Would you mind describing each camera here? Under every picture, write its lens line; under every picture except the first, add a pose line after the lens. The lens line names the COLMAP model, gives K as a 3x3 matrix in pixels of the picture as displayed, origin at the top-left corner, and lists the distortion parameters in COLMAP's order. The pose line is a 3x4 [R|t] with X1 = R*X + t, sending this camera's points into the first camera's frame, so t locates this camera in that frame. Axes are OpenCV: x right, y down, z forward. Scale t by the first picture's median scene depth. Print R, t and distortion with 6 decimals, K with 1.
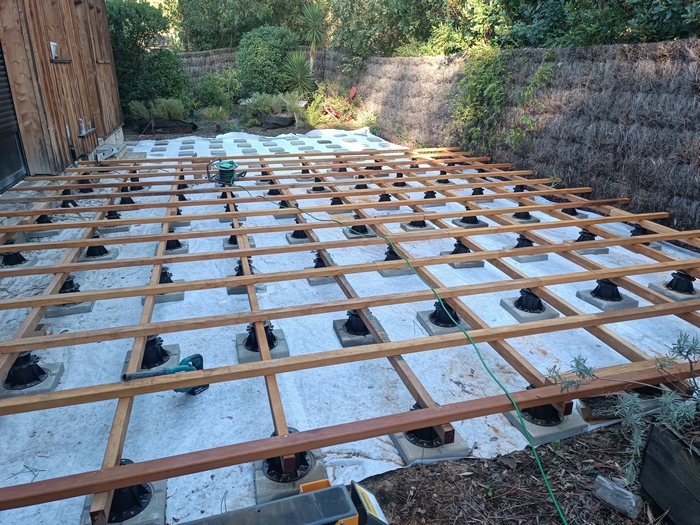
lens RADIAL K [[507.8, 0, 350.9], [0, 507.8, 263.7], [0, 0, 1]] dist [0.042949, -0.040830]
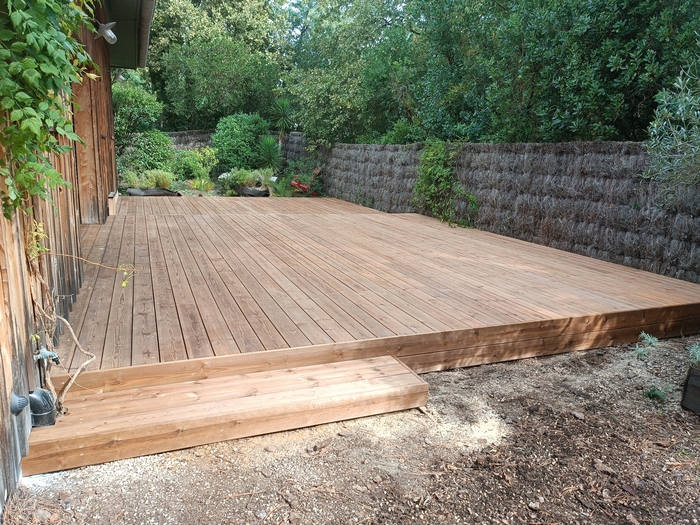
lens RADIAL K [[507.8, 0, 355.8], [0, 507.8, 258.5], [0, 0, 1]] dist [0.042949, -0.040830]
pose [[0.991493, 0.010622, 0.129723, -0.134119], [0.010115, 0.987362, -0.158160, 0.101283], [-0.129764, 0.158127, 0.978855, -0.253220]]
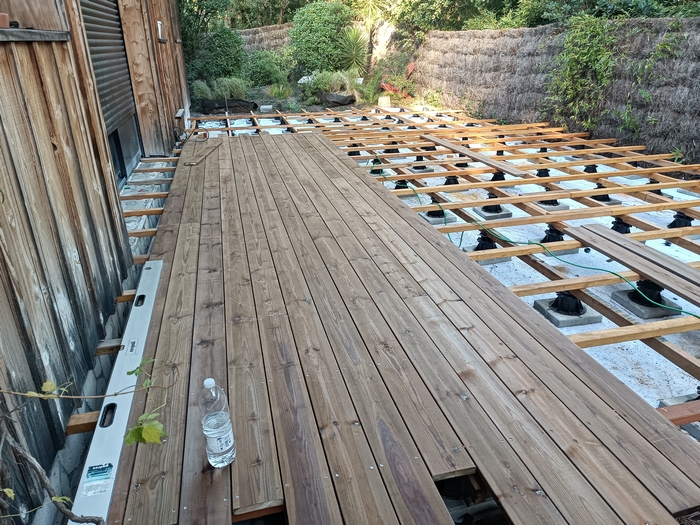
lens RADIAL K [[507.8, 0, 352.2], [0, 507.8, 263.3], [0, 0, 1]] dist [0.042949, -0.040830]
pose [[0.999509, -0.003875, -0.031101, -0.183762], [0.005107, 0.999201, 0.039647, -0.001255], [0.030922, -0.039786, 0.998730, 0.002567]]
